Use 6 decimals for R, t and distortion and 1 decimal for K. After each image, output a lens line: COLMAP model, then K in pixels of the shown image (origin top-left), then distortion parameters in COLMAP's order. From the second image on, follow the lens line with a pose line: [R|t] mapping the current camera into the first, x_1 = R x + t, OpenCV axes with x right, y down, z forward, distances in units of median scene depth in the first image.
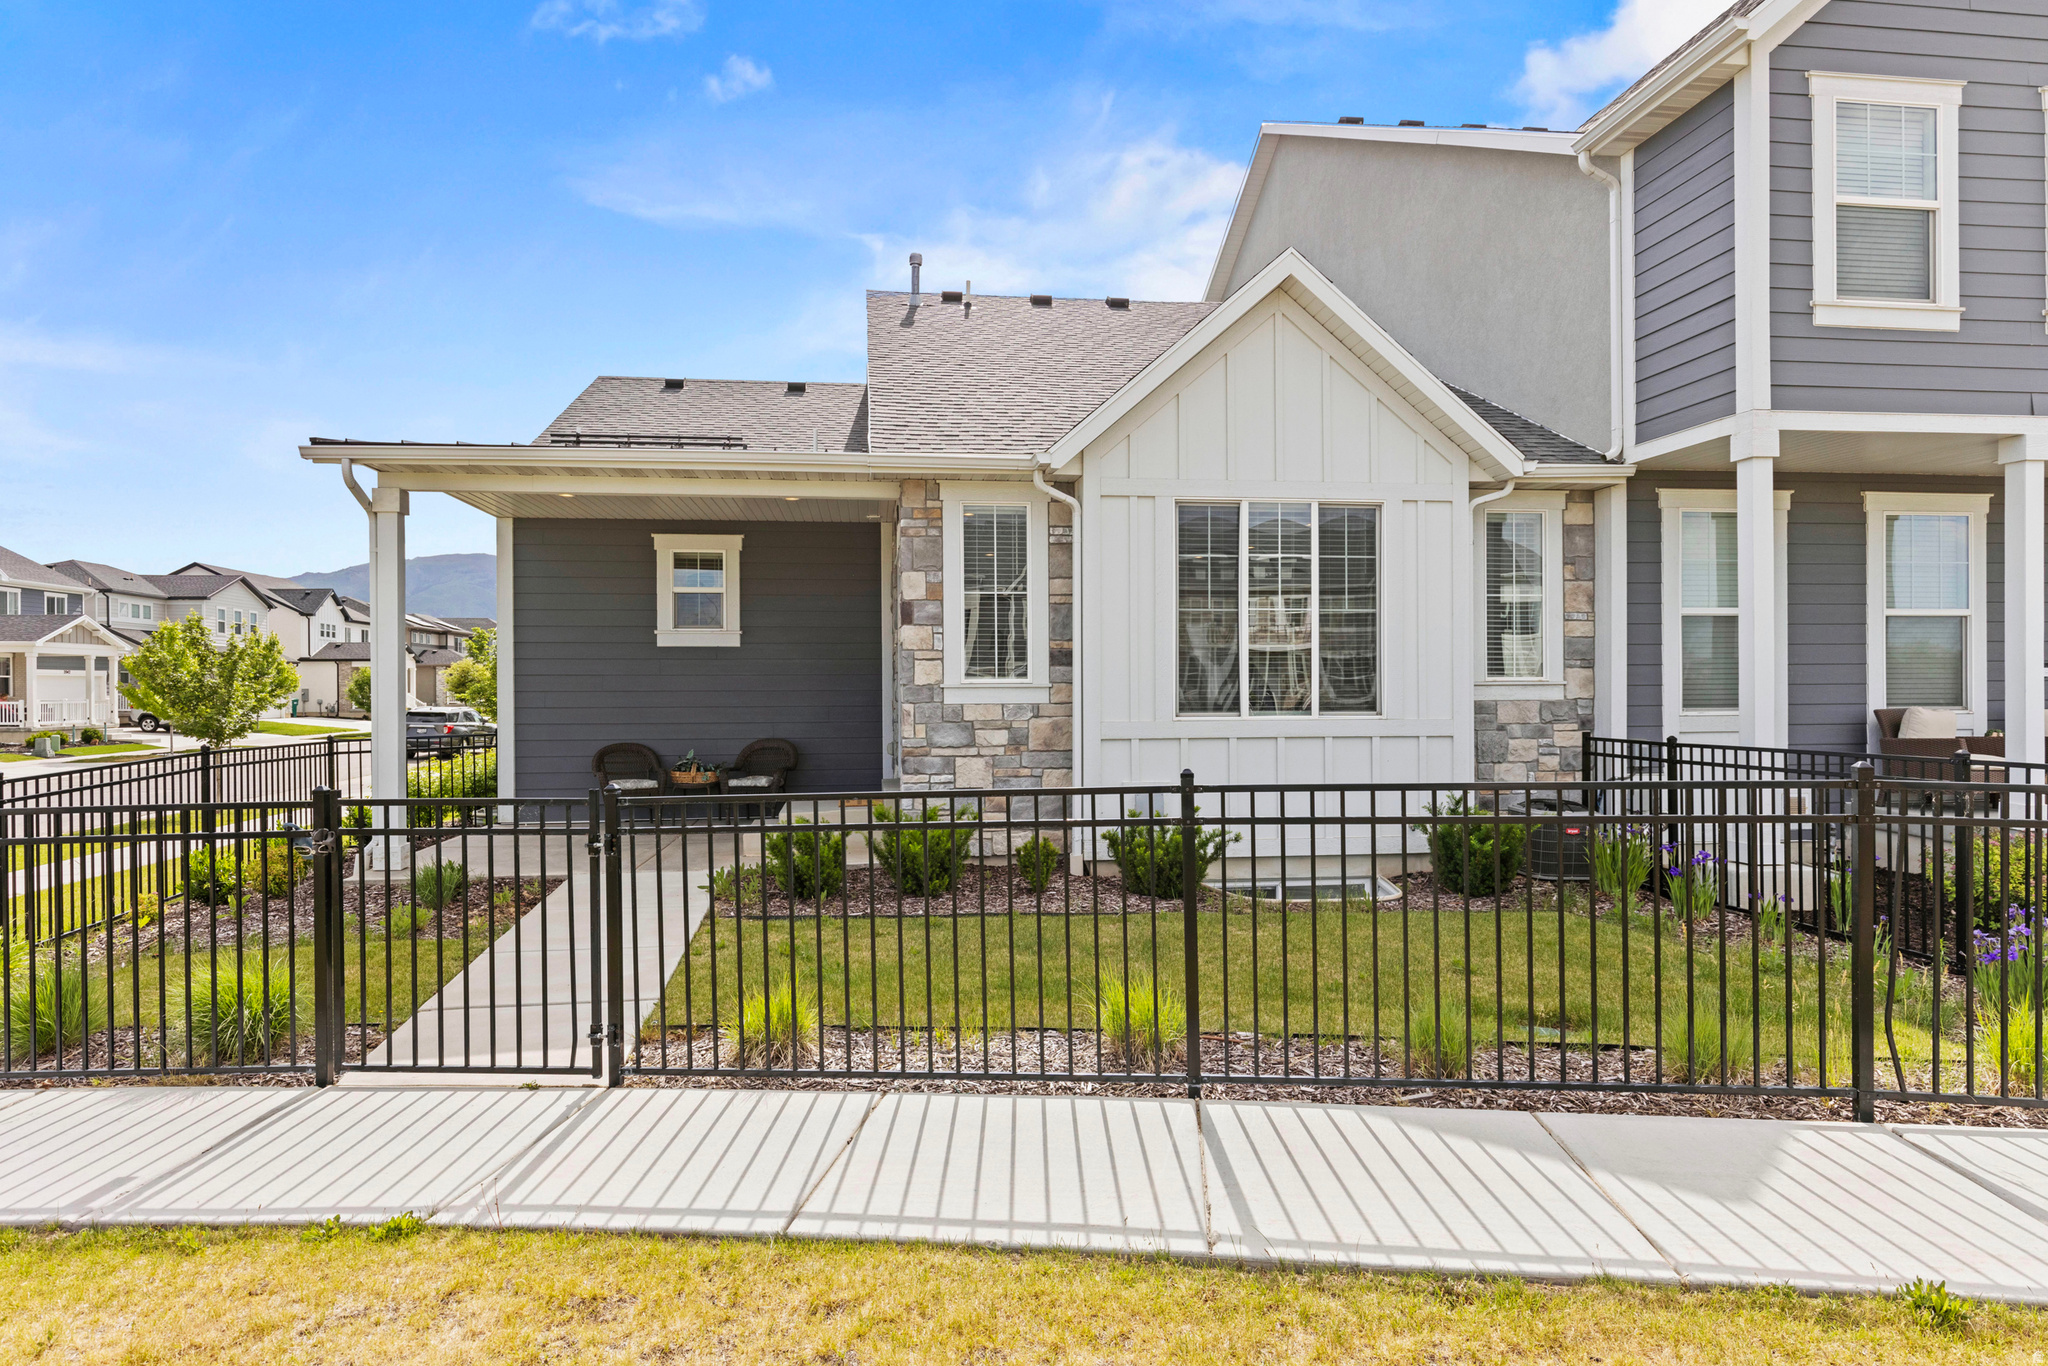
lens RADIAL K [[1170.8, 0, 1122.9], [0, 1170.8, 711.0], [0, 0, 1]] dist [0.002072, 0.000617]
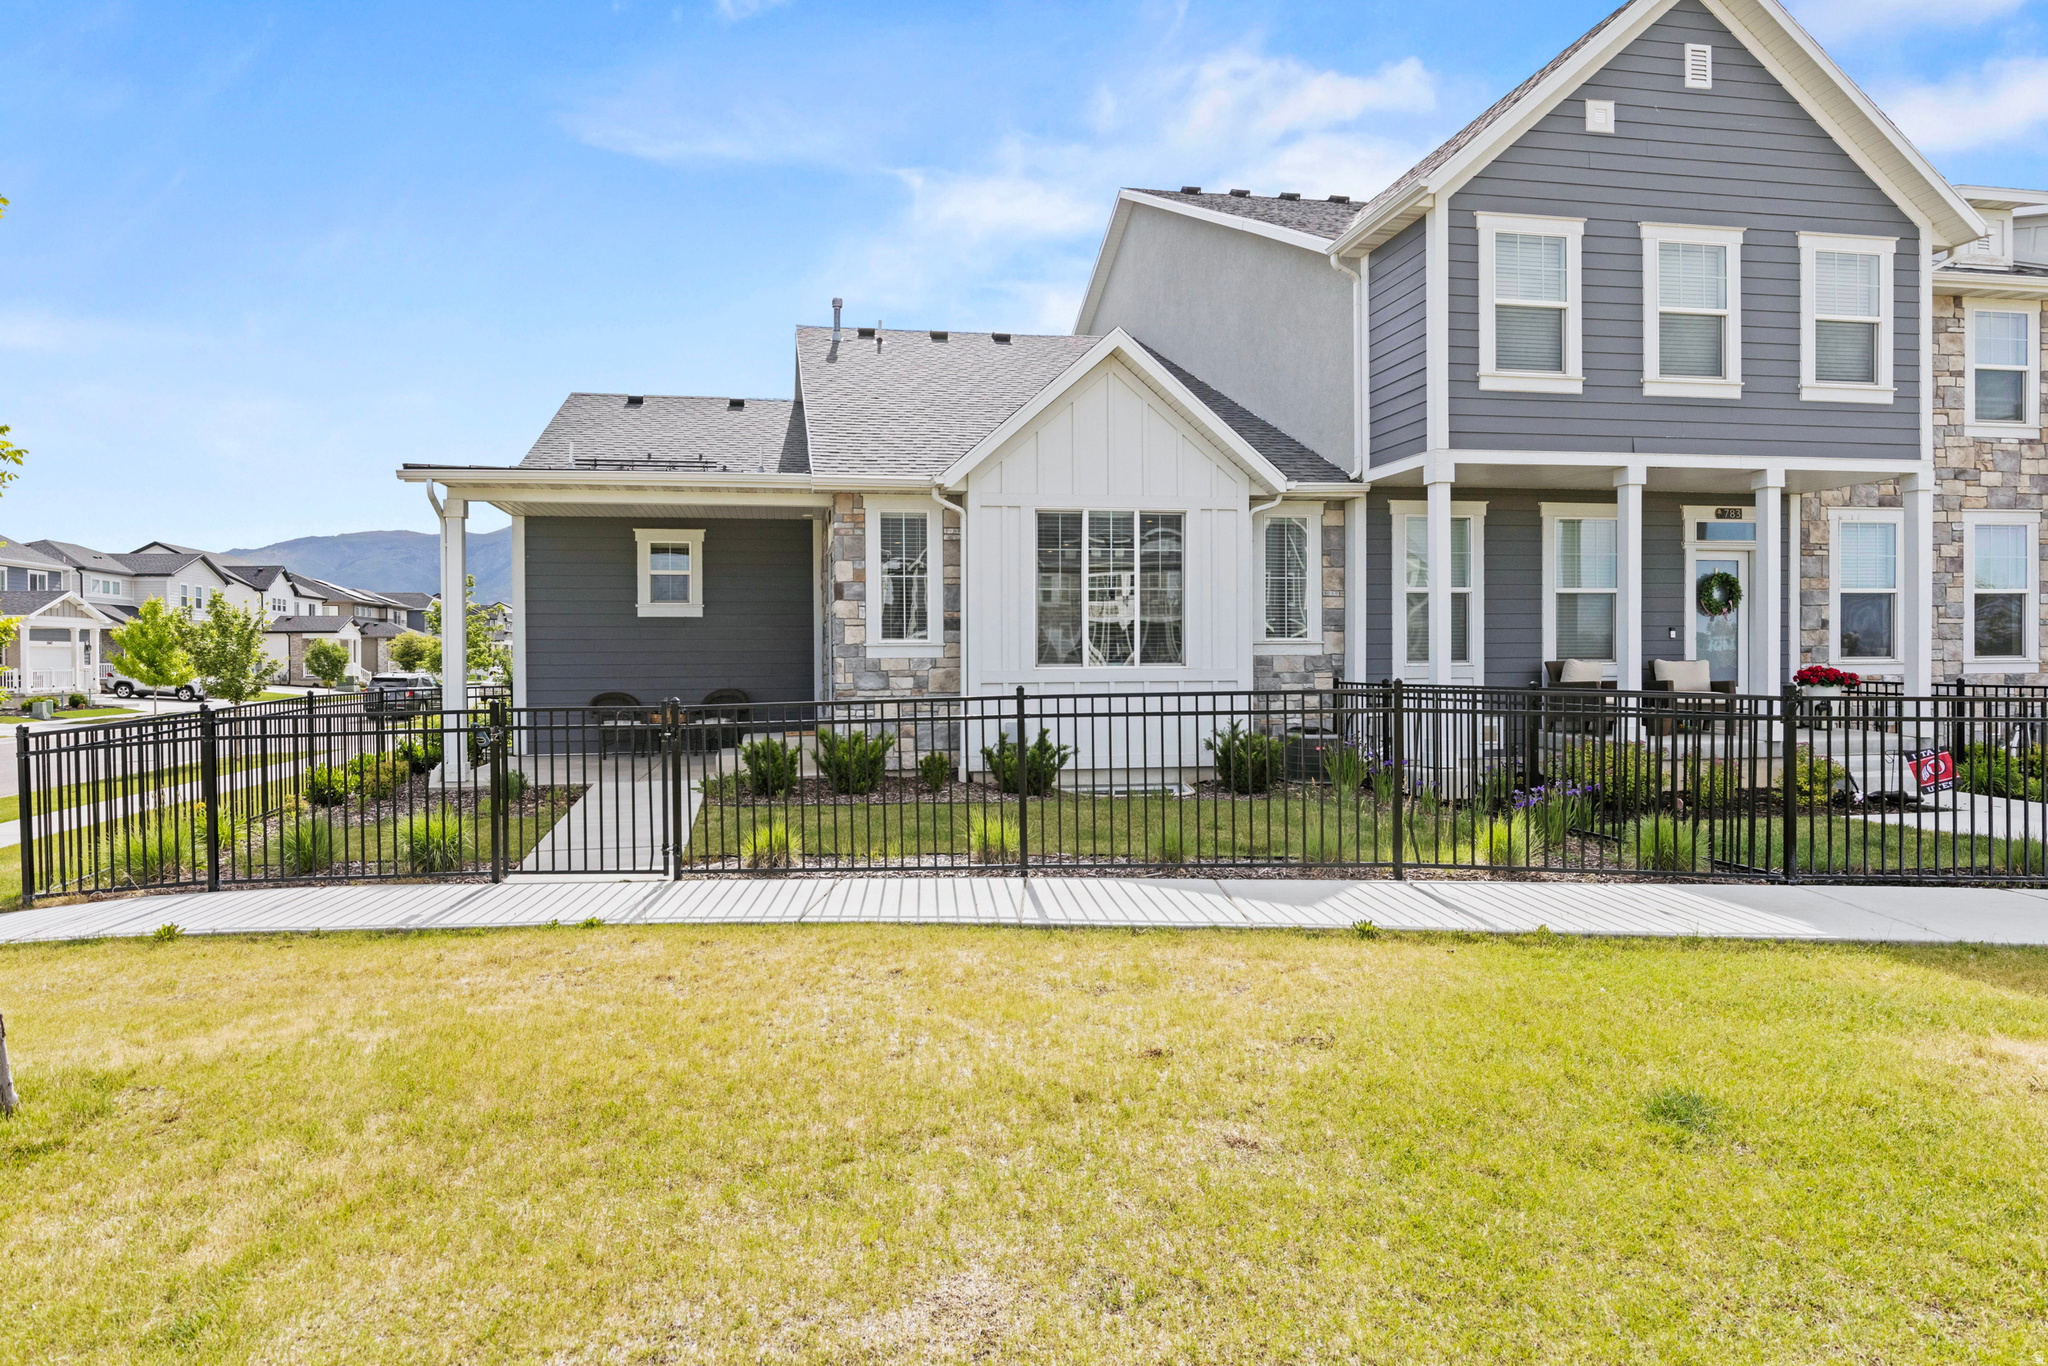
lens RADIAL K [[1163.0, 0, 1024.0], [0, 1163.0, 683.0], [0, 0, 1]] dist [-0.003313, -0.001102]
pose [[1.000000, -0.000698, -0.000103, 0.030943], [0.000698, 0.999999, -0.000860, 0.024298], [0.000104, 0.000860, 1.000000, -0.355004]]
